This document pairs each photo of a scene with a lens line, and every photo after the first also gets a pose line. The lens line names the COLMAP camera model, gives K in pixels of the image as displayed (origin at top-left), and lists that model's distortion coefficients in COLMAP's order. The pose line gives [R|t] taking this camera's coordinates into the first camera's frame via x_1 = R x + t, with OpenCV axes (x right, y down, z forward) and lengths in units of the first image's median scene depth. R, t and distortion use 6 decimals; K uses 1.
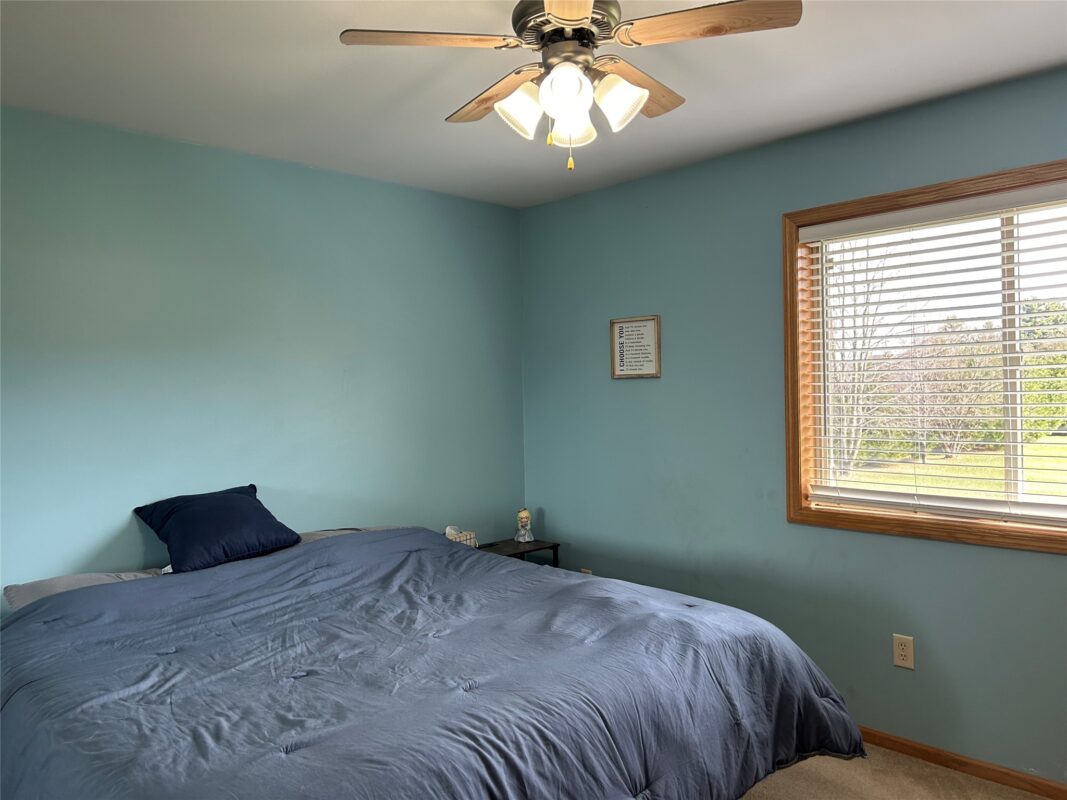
lens RADIAL K [[796.8, 0, 537.5], [0, 796.8, 407.6], [0, 0, 1]] dist [0.068890, -0.074449]
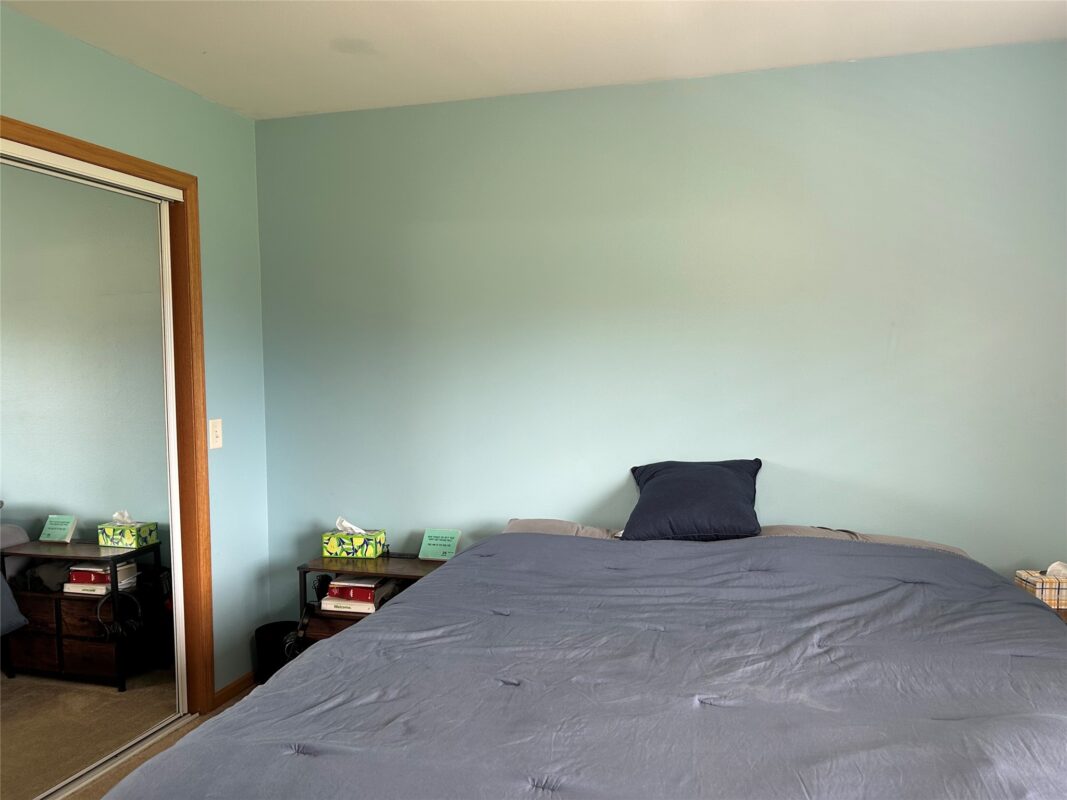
lens RADIAL K [[796.8, 0, 537.5], [0, 796.8, 407.6], [0, 0, 1]] dist [0.068890, -0.074449]
pose [[0.509332, 0.065681, -0.858060, 0.364696], [-0.018958, 0.997698, 0.065117, -0.016535], [0.860361, -0.016899, 0.509405, 0.481218]]
